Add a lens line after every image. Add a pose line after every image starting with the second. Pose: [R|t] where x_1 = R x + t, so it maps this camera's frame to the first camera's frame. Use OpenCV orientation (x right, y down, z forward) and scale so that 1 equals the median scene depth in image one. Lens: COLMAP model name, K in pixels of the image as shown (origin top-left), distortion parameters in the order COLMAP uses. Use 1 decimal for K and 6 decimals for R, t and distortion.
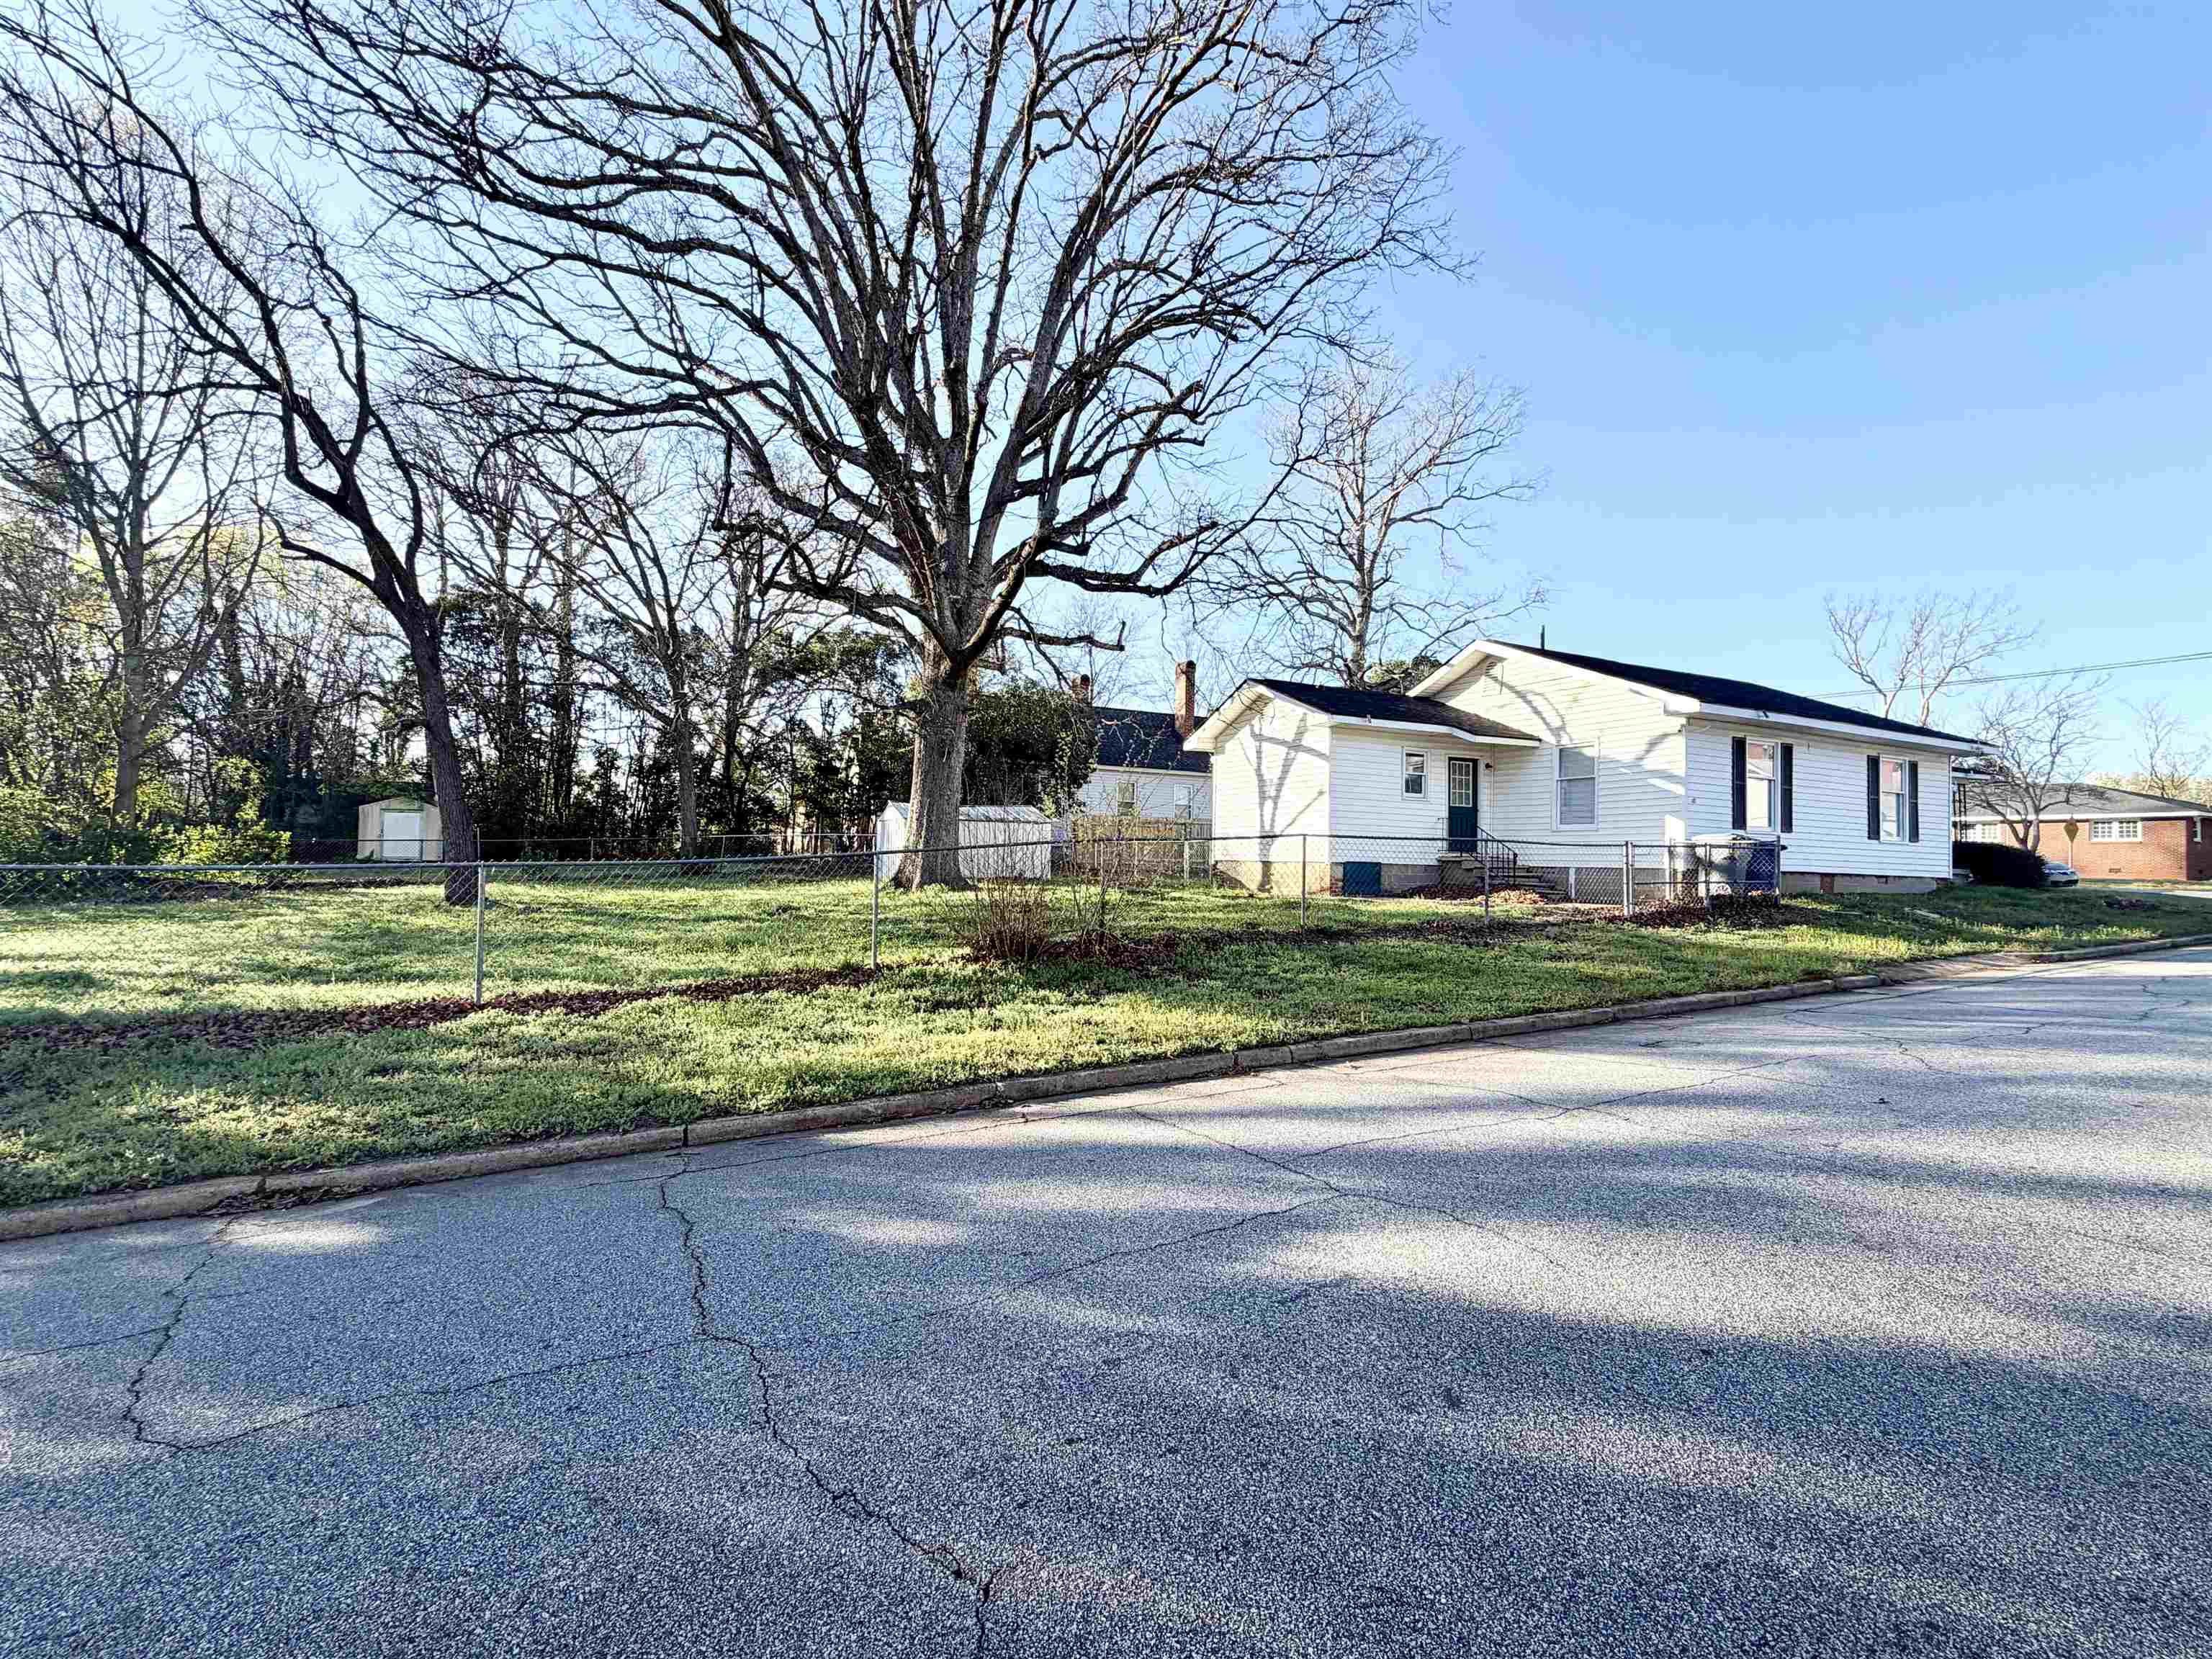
lens RADIAL K [[1013.6, 0, 1106.0], [0, 1013.6, 829.5], [0, 0, 1]] dist [0.001564, 0.000262]
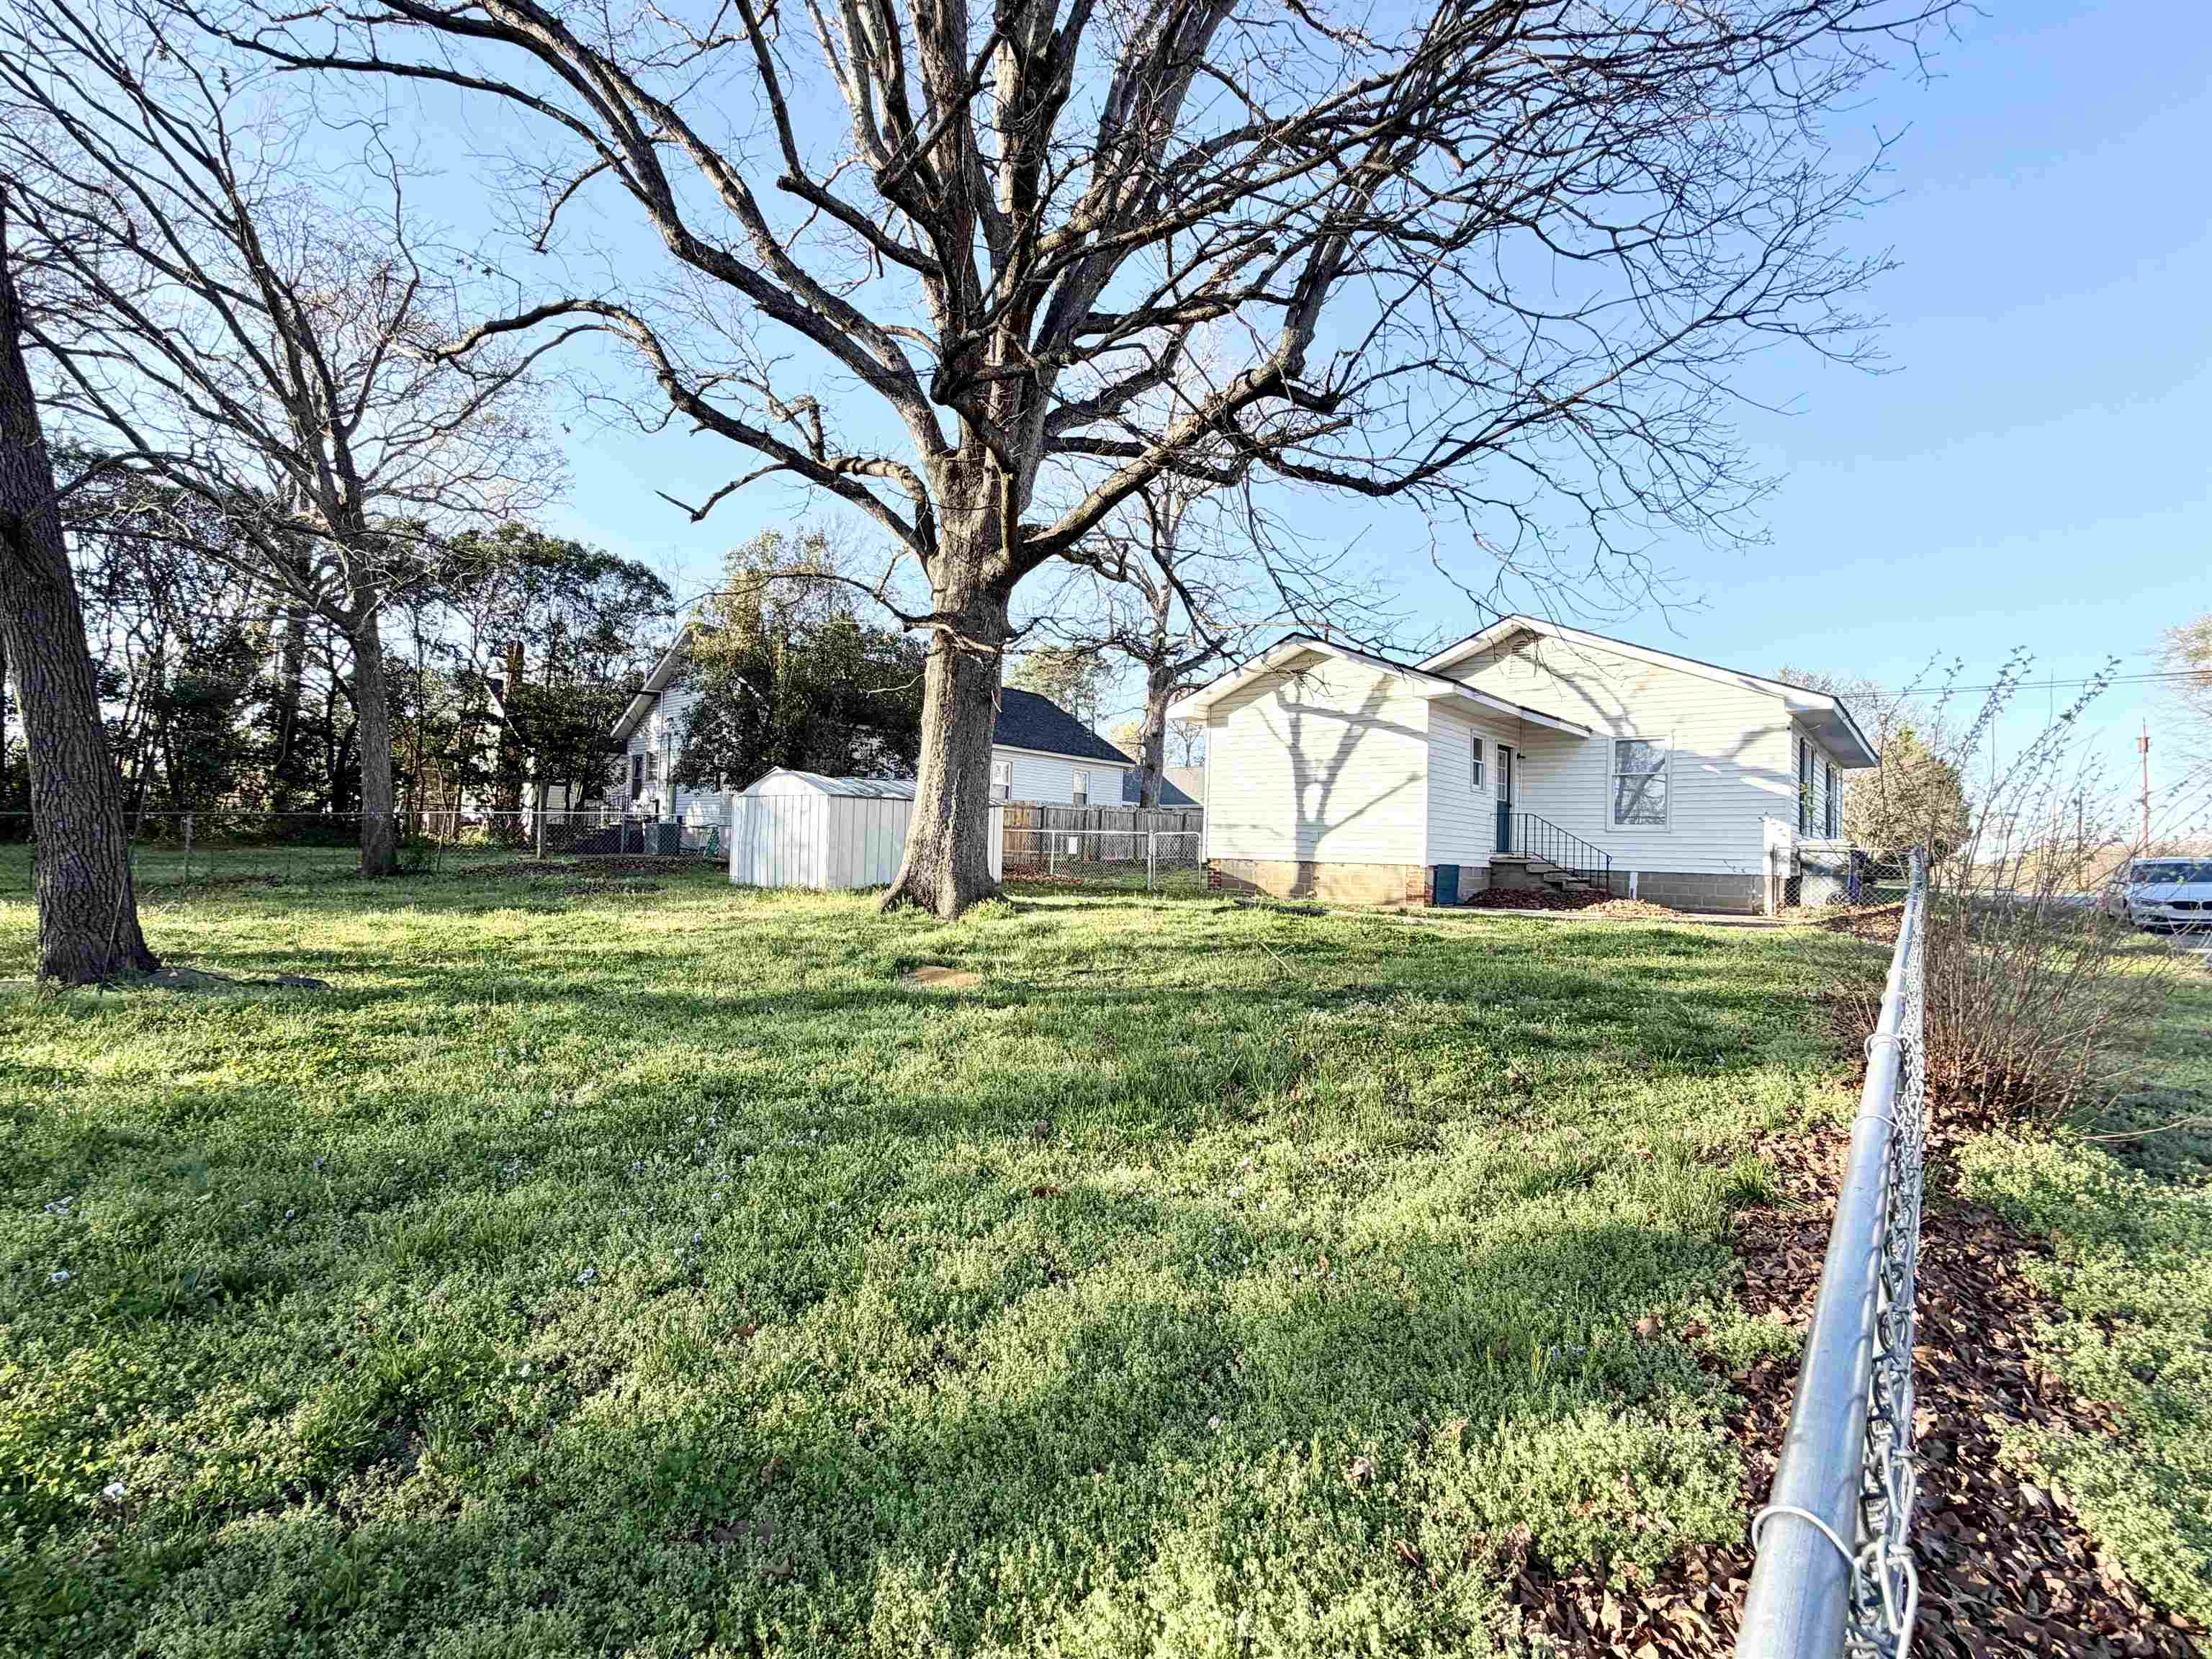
lens RADIAL K [[1013.6, 0, 1106.0], [0, 1013.6, 829.5], [0, 0, 1]] dist [0.001564, 0.000262]
pose [[0.914716, 0.016585, 0.403757, -0.324764], [-0.022815, 0.999683, 0.010624, 0.001197], [-0.403452, -0.018930, 0.914805, 0.338998]]
